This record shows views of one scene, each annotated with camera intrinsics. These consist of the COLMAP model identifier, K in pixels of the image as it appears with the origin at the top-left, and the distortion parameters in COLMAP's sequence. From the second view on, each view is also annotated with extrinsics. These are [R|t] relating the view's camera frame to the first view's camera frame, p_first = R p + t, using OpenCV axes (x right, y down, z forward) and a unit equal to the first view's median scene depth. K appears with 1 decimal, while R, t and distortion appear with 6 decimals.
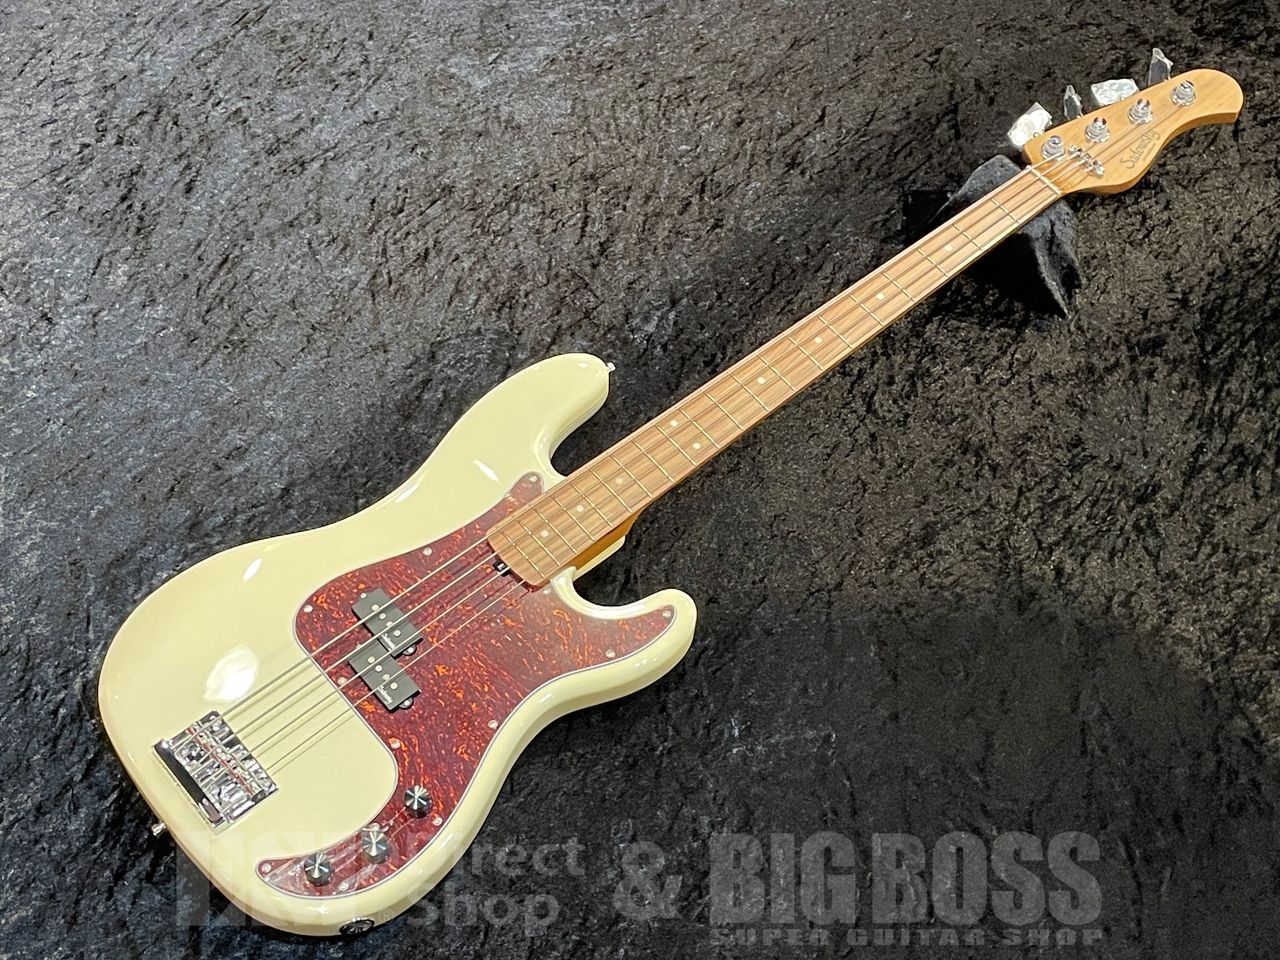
lens RADIAL K [[2074.5, 0, 645.5], [0, 2074.5, 477.7], [0, 0, 1]] dist [0.126856, 0.000000]
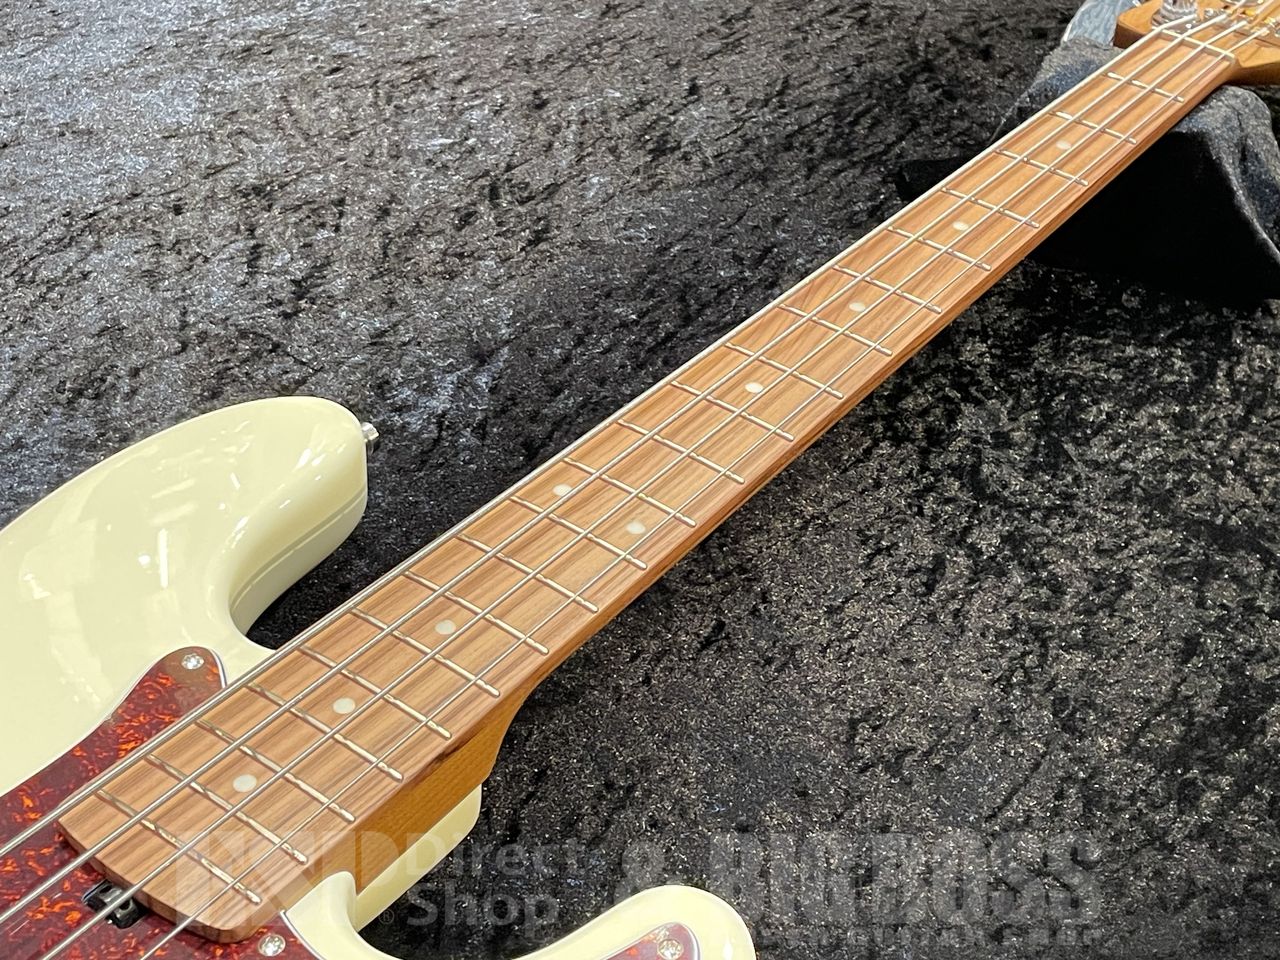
lens RADIAL K [[2074.5, 0, 651.6], [0, 2074.5, 479.4], [0, 0, 1]] dist [0.126856, 0.000000]
pose [[0.974381, -0.113273, 0.194296, -0.040464], [0.171989, 0.931953, -0.319192, 0.088364], [-0.144919, 0.344431, 0.927559, 0.605211]]
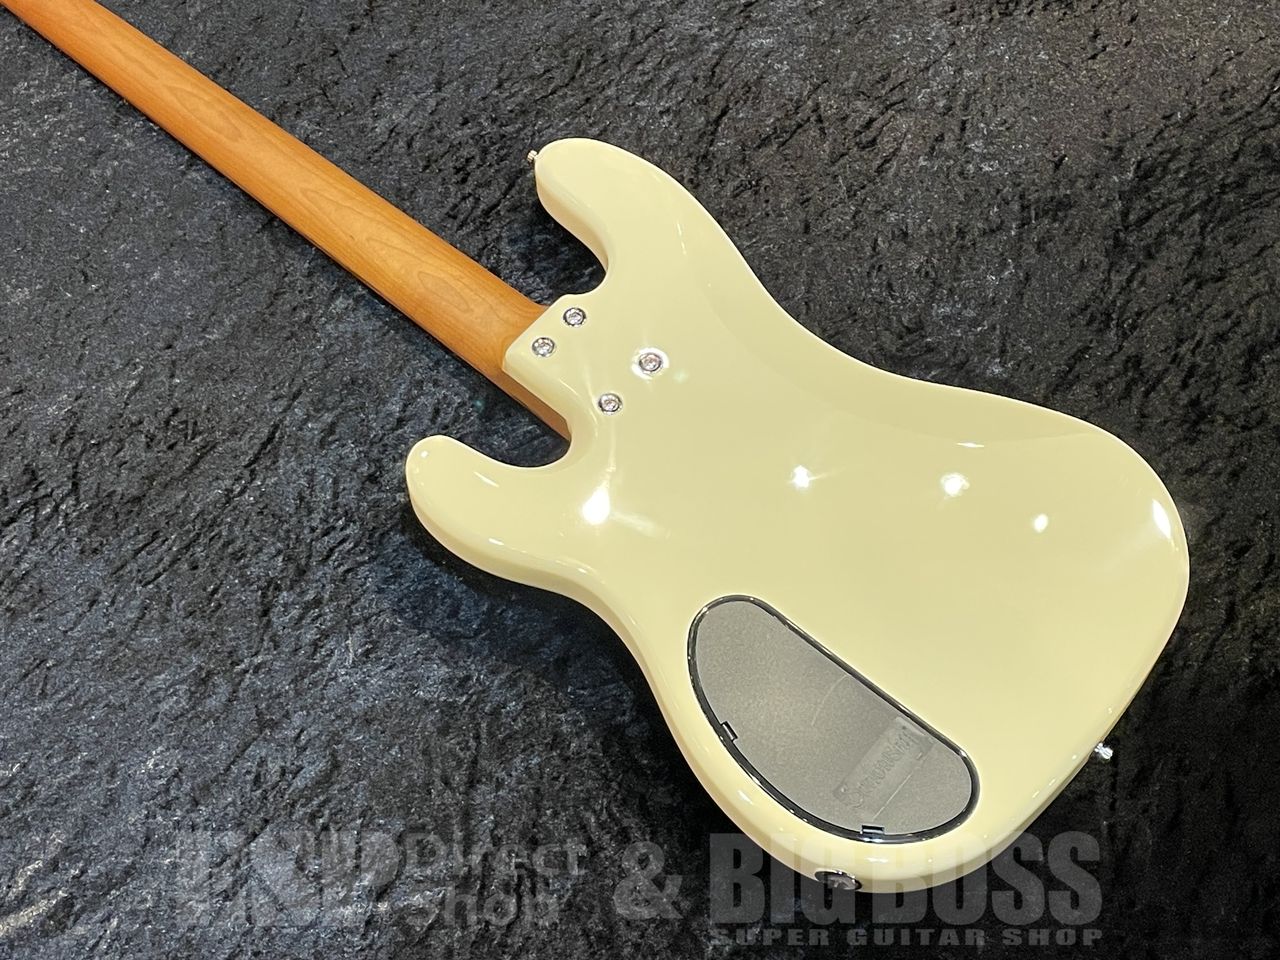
lens RADIAL K [[2074.5, 0, 614.4], [0, 2074.5, 470.9], [0, 0, 1]] dist [0.126856, 0.000000]
pose [[0.977109, 0.125964, -0.171440, 0.231838], [-0.110777, 0.989249, 0.095477, -0.024694], [0.181624, -0.074300, 0.980557, 0.247102]]
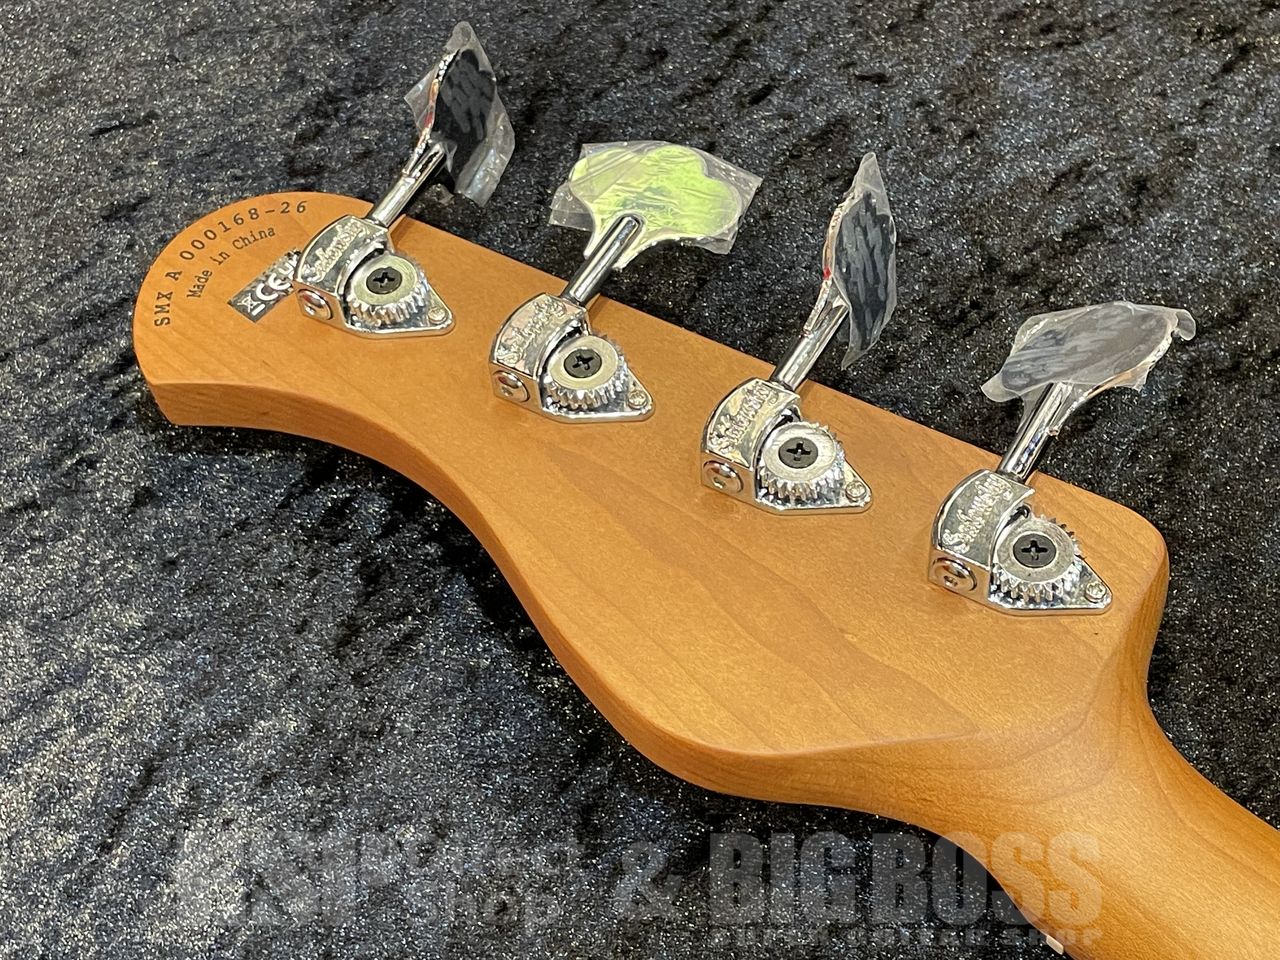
lens RADIAL K [[1956.1, 0, 639.1], [0, 1956.1, 482.1], [0, 0, 1]] dist [0.108626, 0.000000]
pose [[0.965904, 0.121692, -0.228518, -0.170225], [-0.117492, 0.992560, 0.031945, -0.148554], [0.230706, -0.004007, 0.973015, 0.822957]]
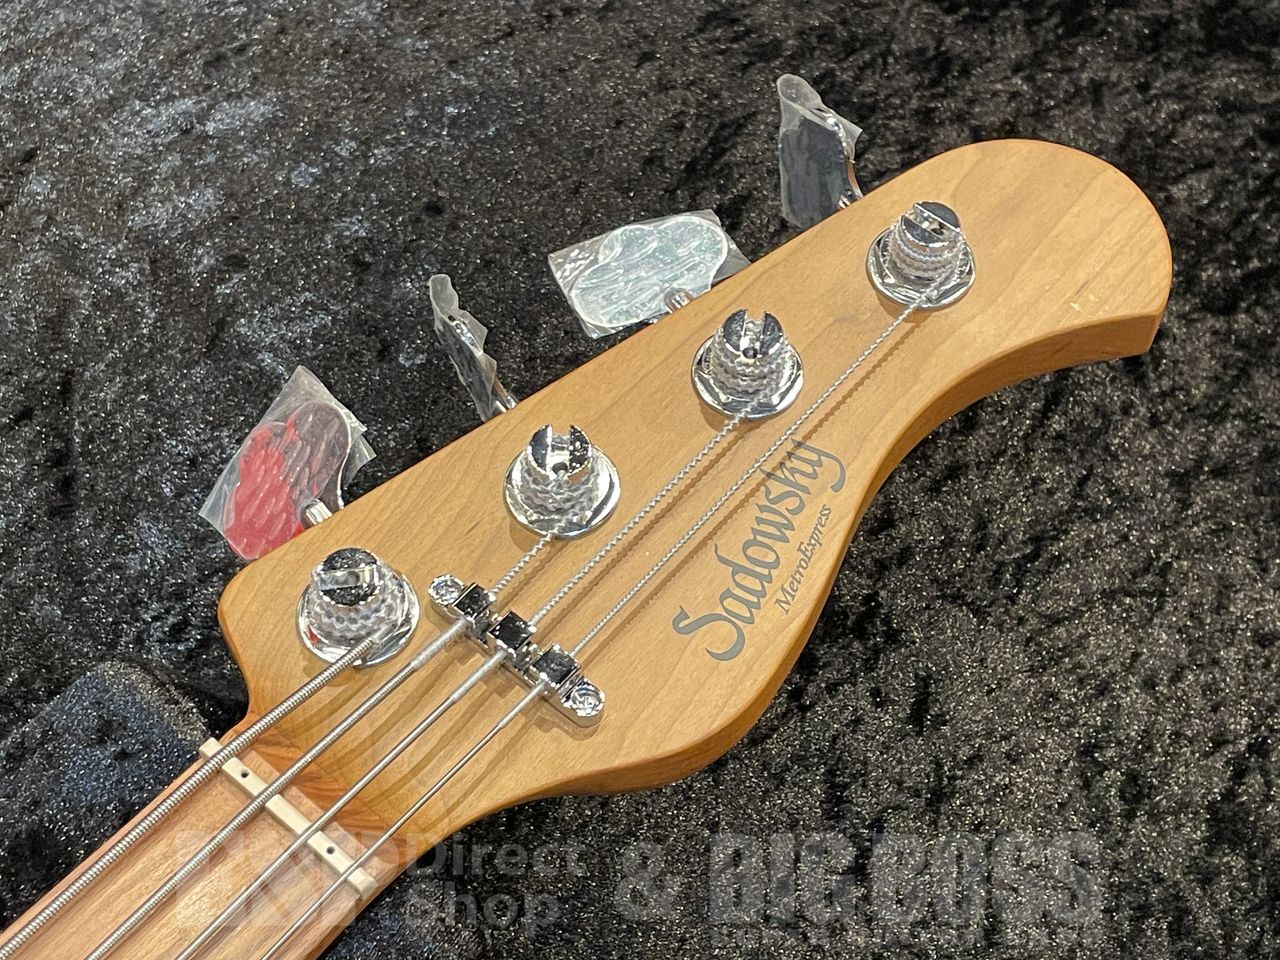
lens RADIAL K [[2074.5, 0, 639.5], [0, 2074.5, 478.9], [0, 0, 1]] dist [0.126856, 0.000000]
pose [[0.987388, -0.132159, 0.087171, 0.212713], [0.133353, 0.991036, -0.007992, -0.169367], [-0.085334, 0.019516, 0.996161, 0.813636]]
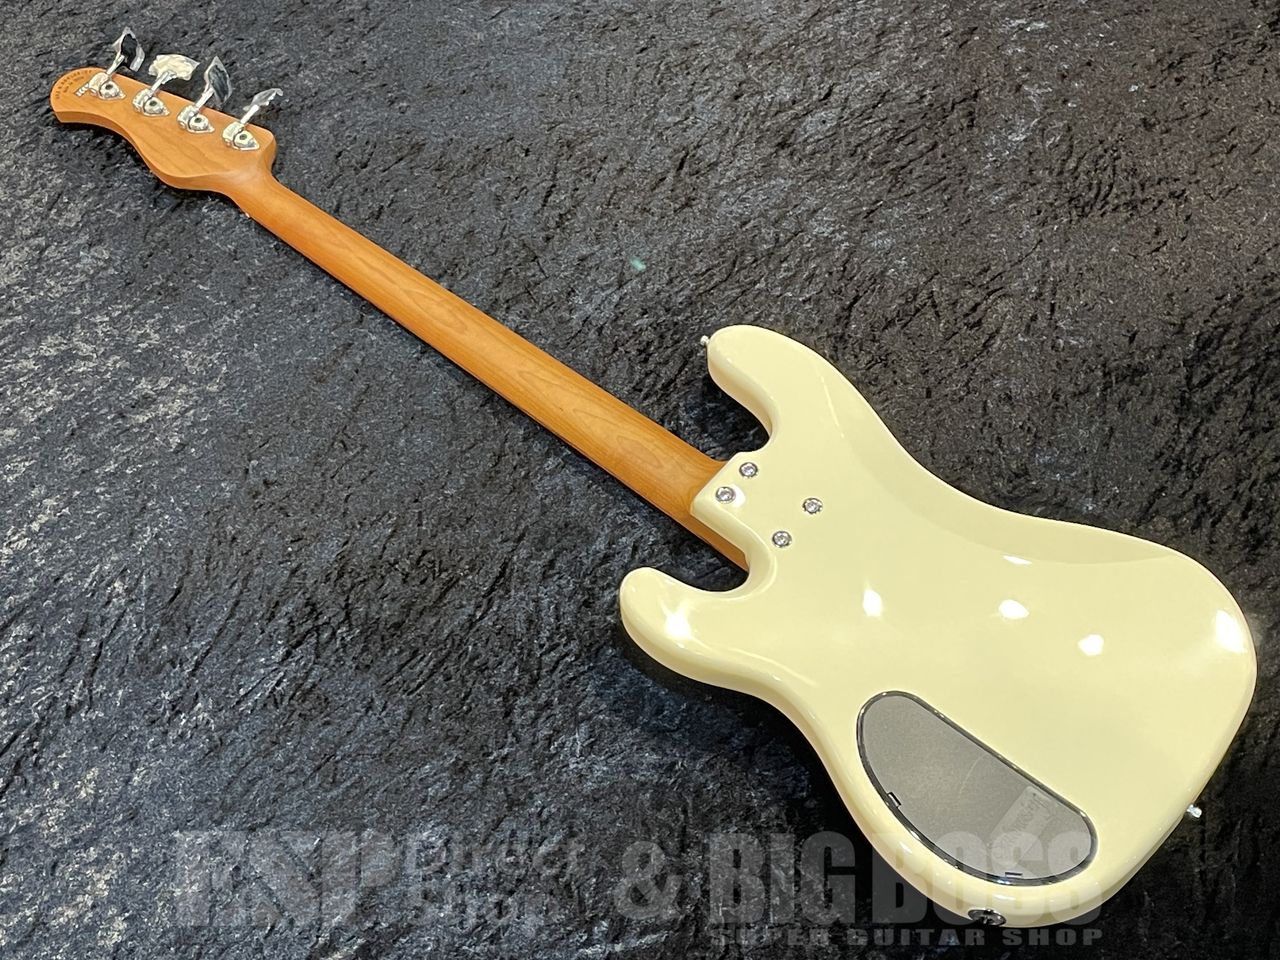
lens RADIAL K [[2074.5, 0, 631.1], [0, 2074.5, 471.5], [0, 0, 1]] dist [0.126856, 0.000000]
pose [[0.977633, 0.095706, -0.187280, 0.207072], [-0.090518, 0.995241, 0.036080, -0.034303], [0.189842, -0.018320, 0.981644, 0.071626]]
